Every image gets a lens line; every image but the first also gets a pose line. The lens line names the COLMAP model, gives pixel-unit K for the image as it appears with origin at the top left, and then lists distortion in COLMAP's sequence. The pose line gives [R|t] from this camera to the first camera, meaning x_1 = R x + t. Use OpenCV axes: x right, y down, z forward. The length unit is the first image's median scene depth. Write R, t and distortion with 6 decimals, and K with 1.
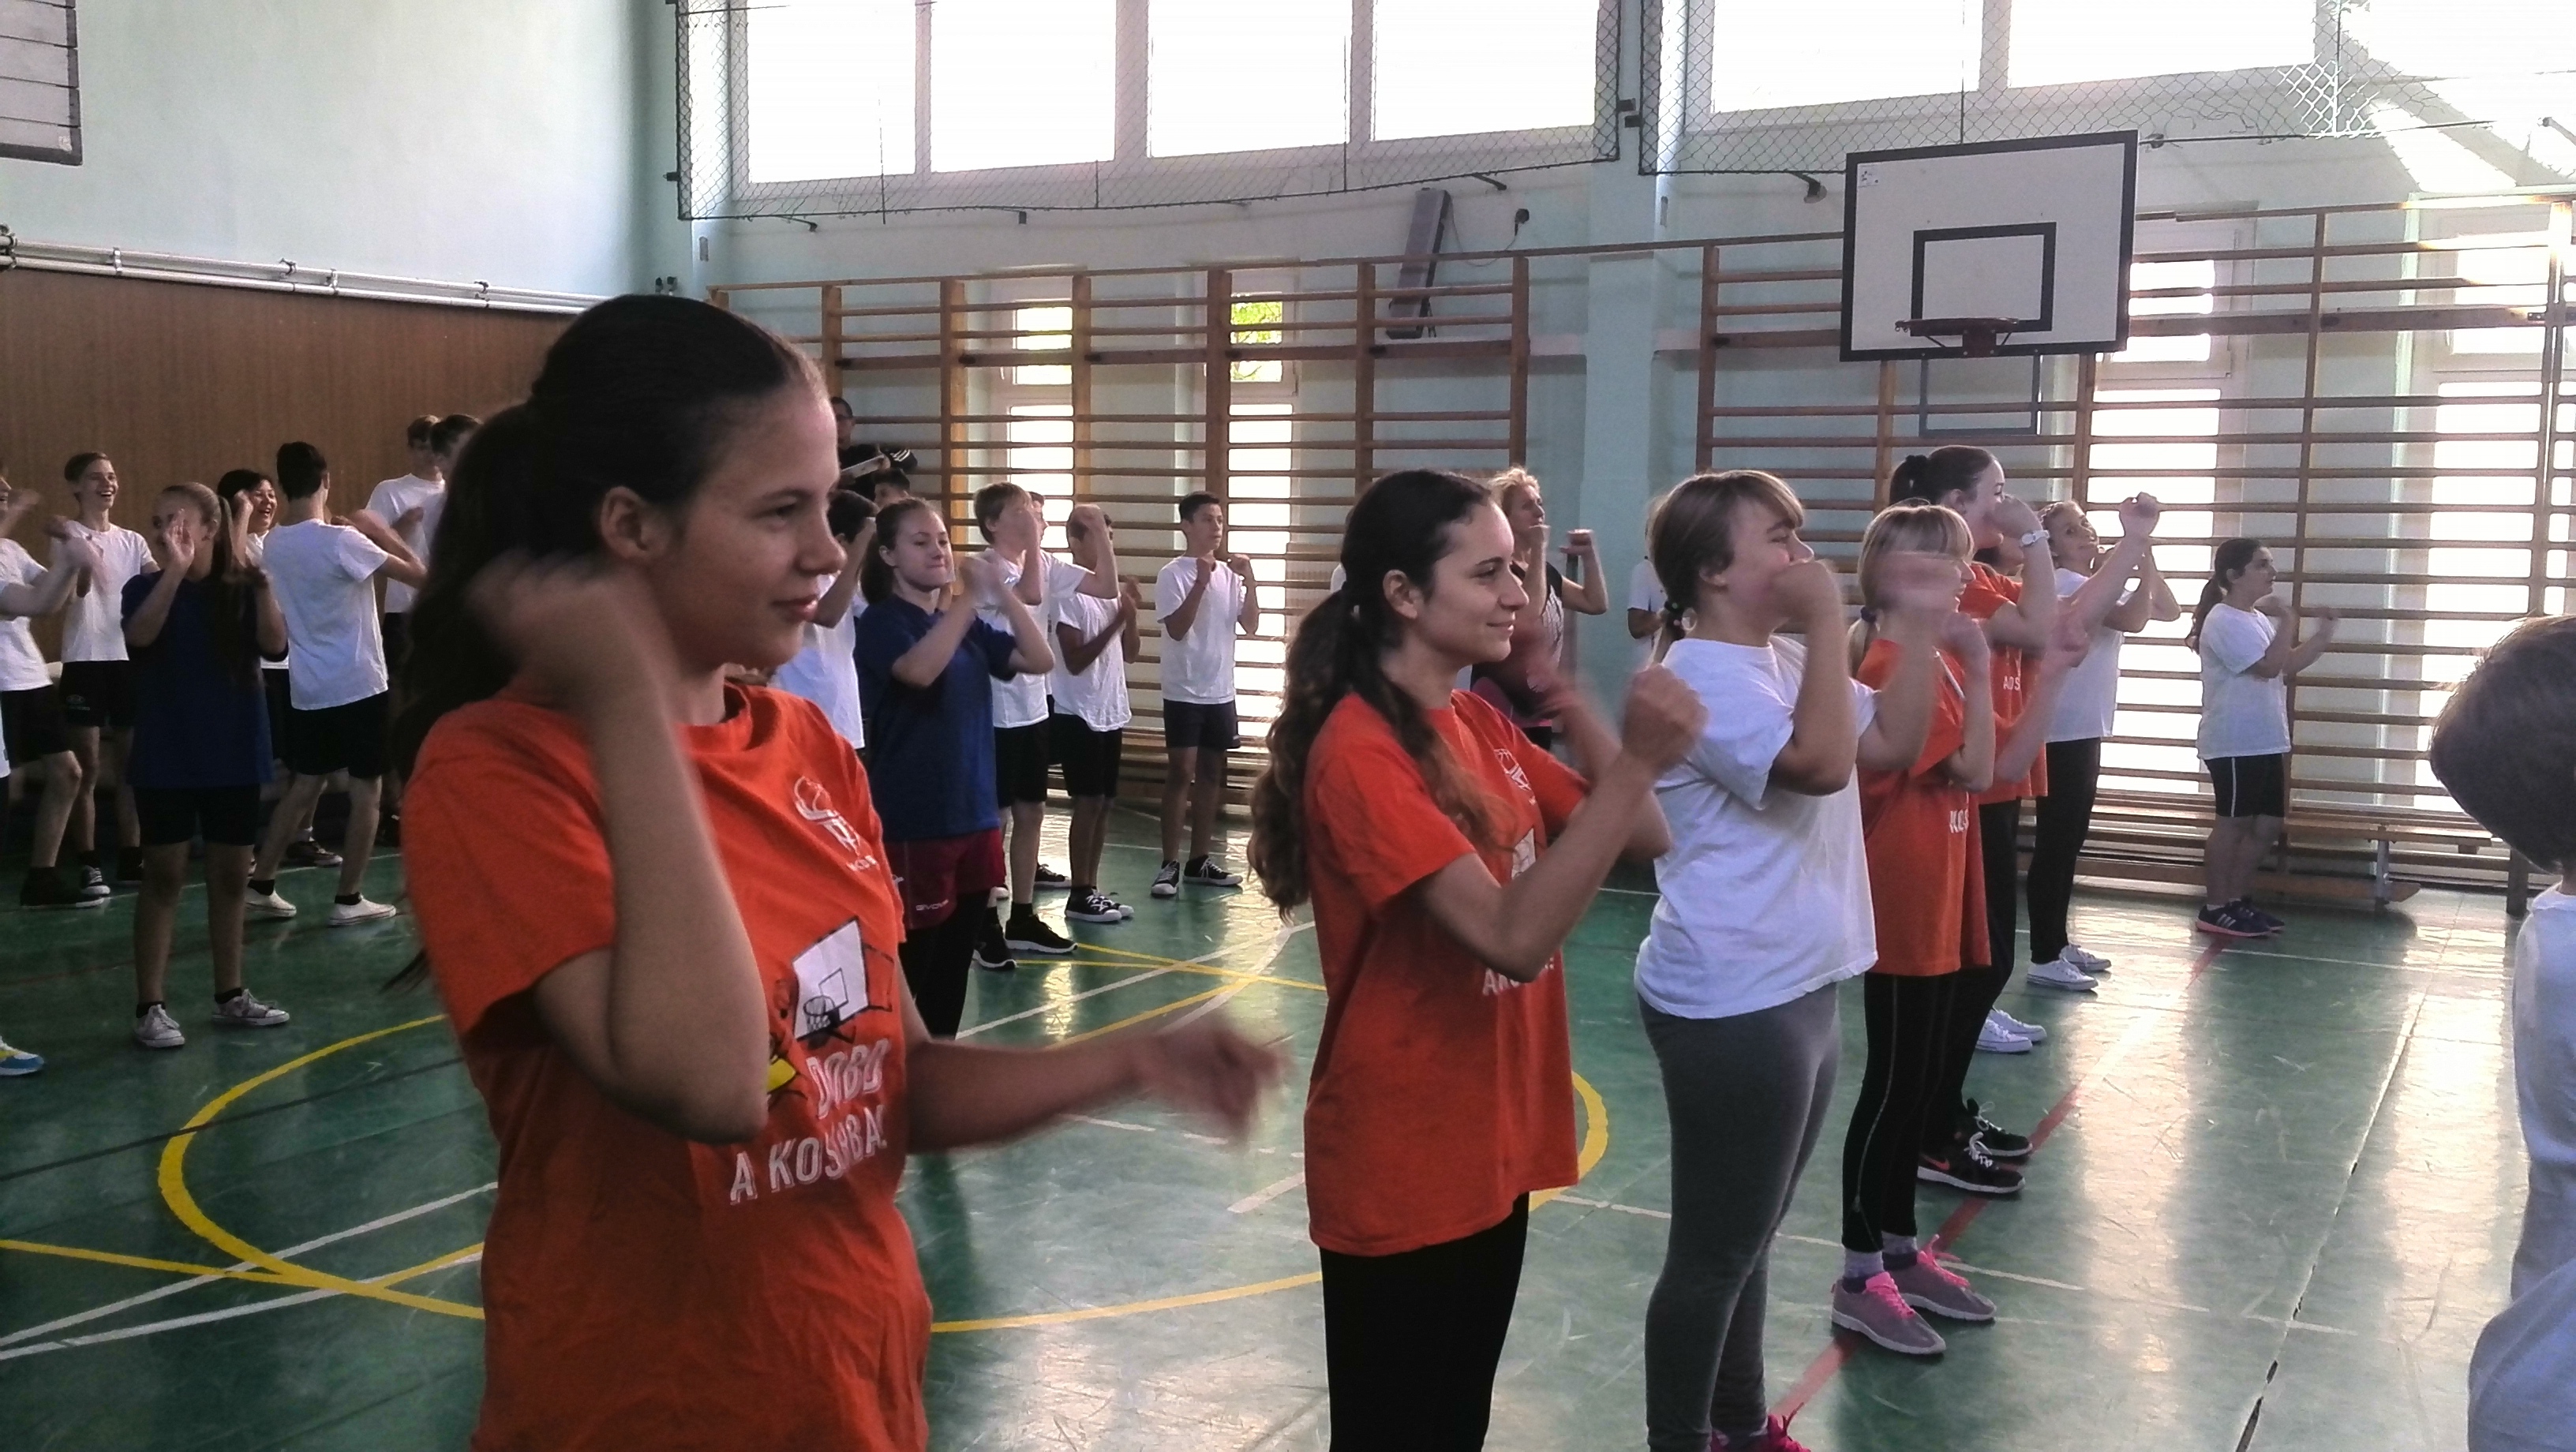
lens RADIAL K [[2362.8, 0, 1299.8], [0, 2362.8, 730.7], [0, 0, 1]] dist [0.105889, -0.165088]
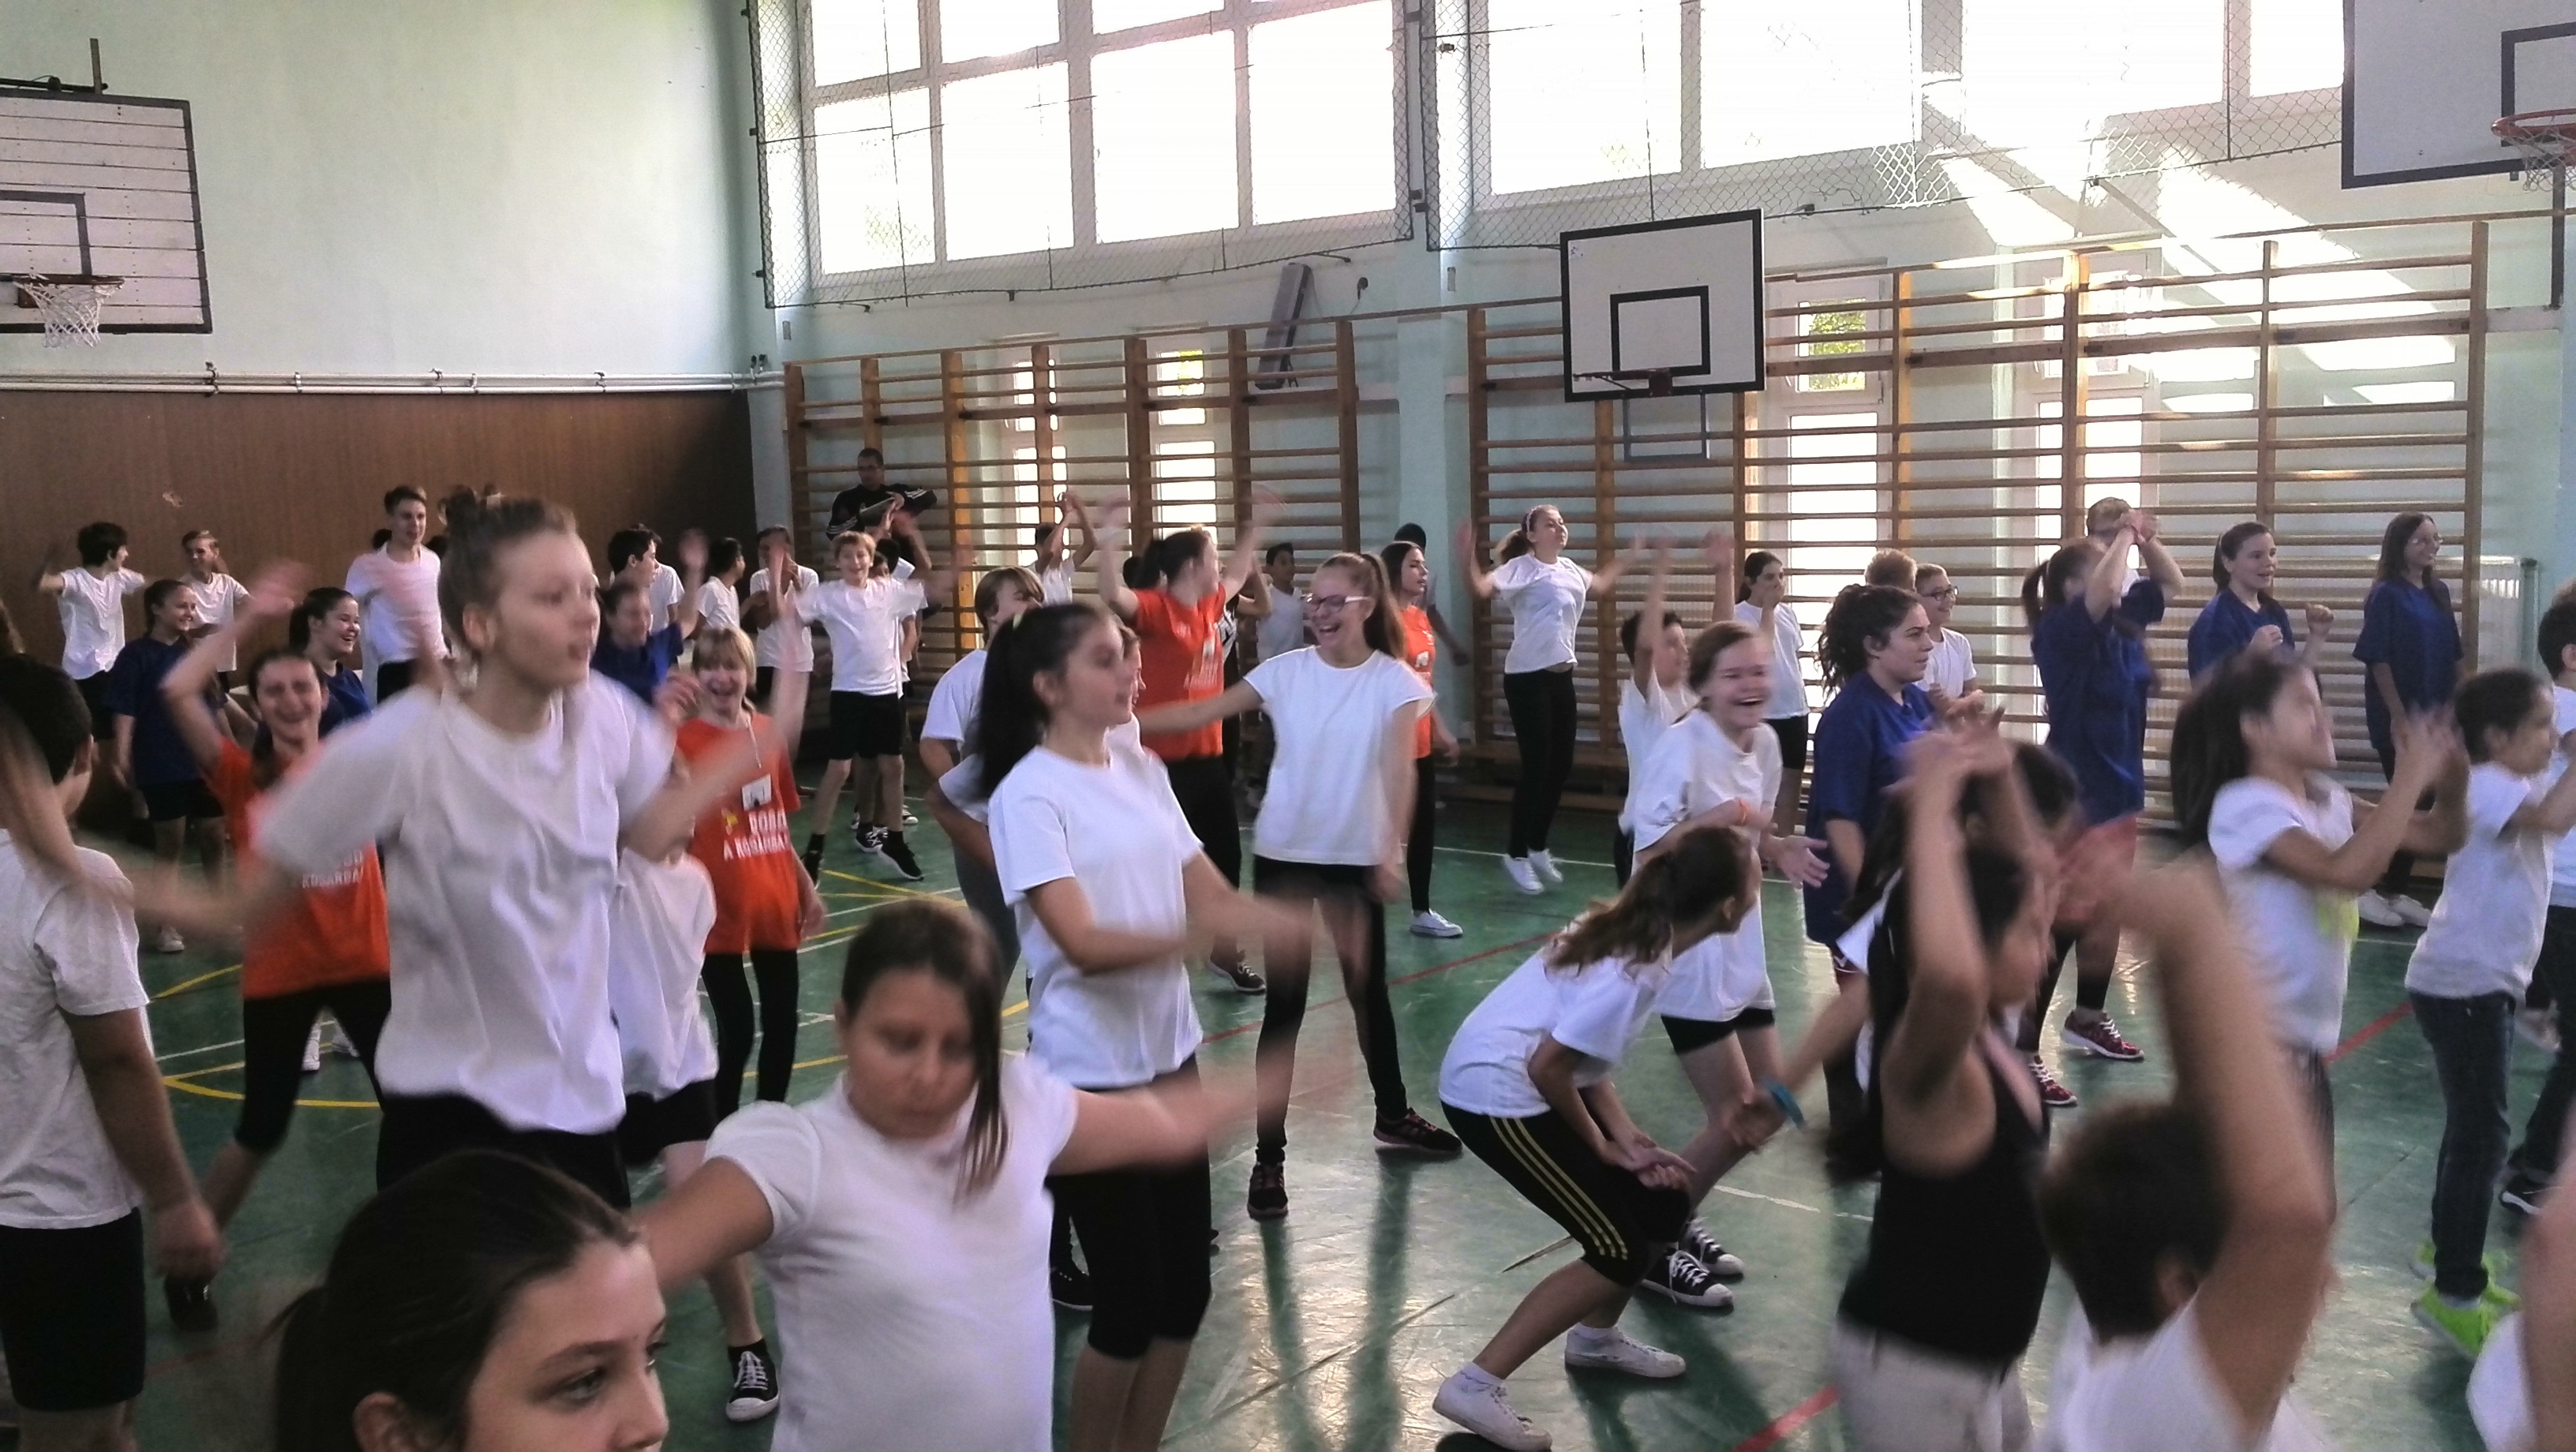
lens RADIAL K [[2371.6, 0, 1308.1], [0, 2371.6, 735.3], [0, 0, 1]] dist [0.069914, -0.082315]
pose [[0.982657, -0.020651, -0.184279, 0.285823], [0.023884, 0.999597, 0.015340, -0.005771], [0.183888, -0.019475, 0.982754, -0.200803]]
